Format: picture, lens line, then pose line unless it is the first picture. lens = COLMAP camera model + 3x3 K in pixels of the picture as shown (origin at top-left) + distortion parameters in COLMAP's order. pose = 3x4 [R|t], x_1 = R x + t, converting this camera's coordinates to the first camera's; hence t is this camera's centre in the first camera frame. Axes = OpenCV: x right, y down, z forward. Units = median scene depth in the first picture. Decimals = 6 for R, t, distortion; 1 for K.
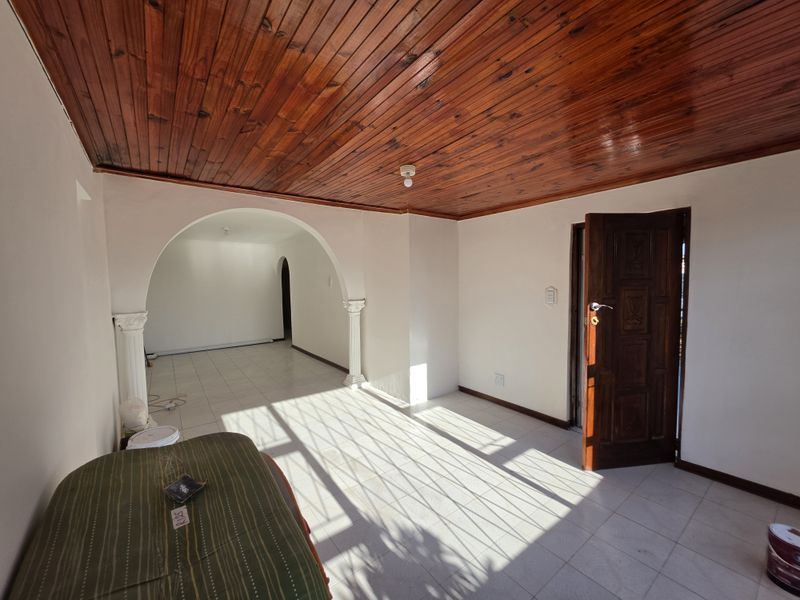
lens RADIAL K [[321.9, 0, 393.5], [0, 321.9, 302.3], [0, 0, 1]] dist [-0.011045, -0.000329]
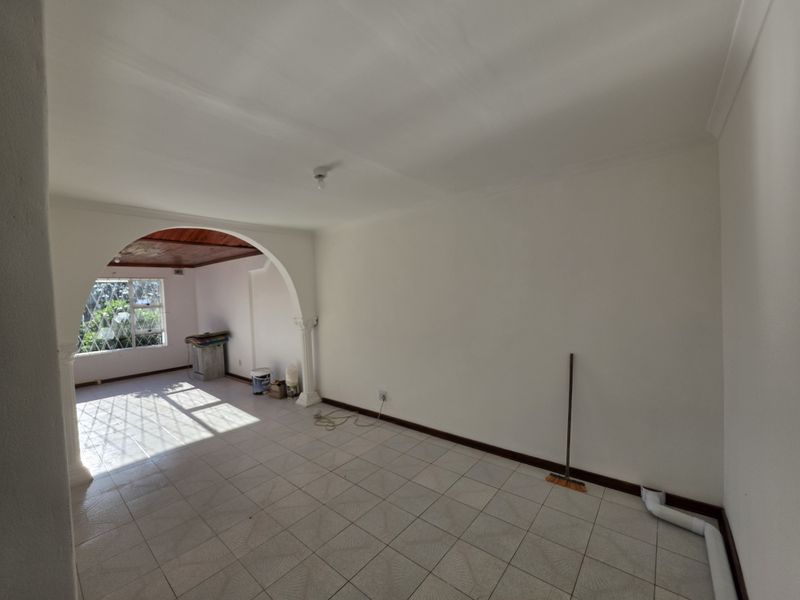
lens RADIAL K [[321.9, 0, 393.5], [0, 321.9, 302.3], [0, 0, 1]] dist [-0.011045, -0.000329]
pose [[-0.969959, 0.065363, -0.234324, -0.737908], [0.041557, 0.993589, 0.105135, -0.142074], [0.239693, 0.092239, -0.966457, 2.109874]]
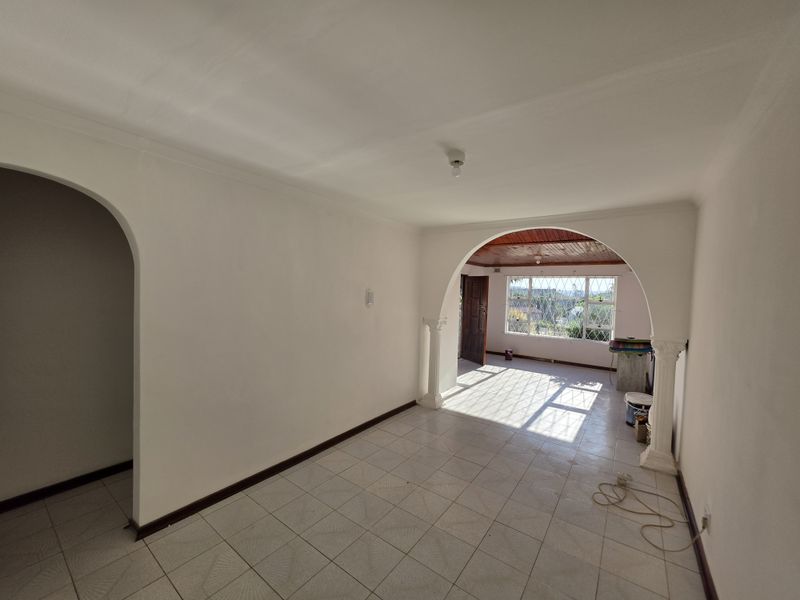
lens RADIAL K [[324.3, 0, 400.0], [0, 324.3, 300.0], [0, 0, 1]] dist [-0.001709, -0.000035]
pose [[-0.313511, -0.022237, 0.949324, -1.247145], [0.036632, 0.998698, 0.035491, -0.112909], [-0.948878, 0.045903, -0.312288, 1.727170]]
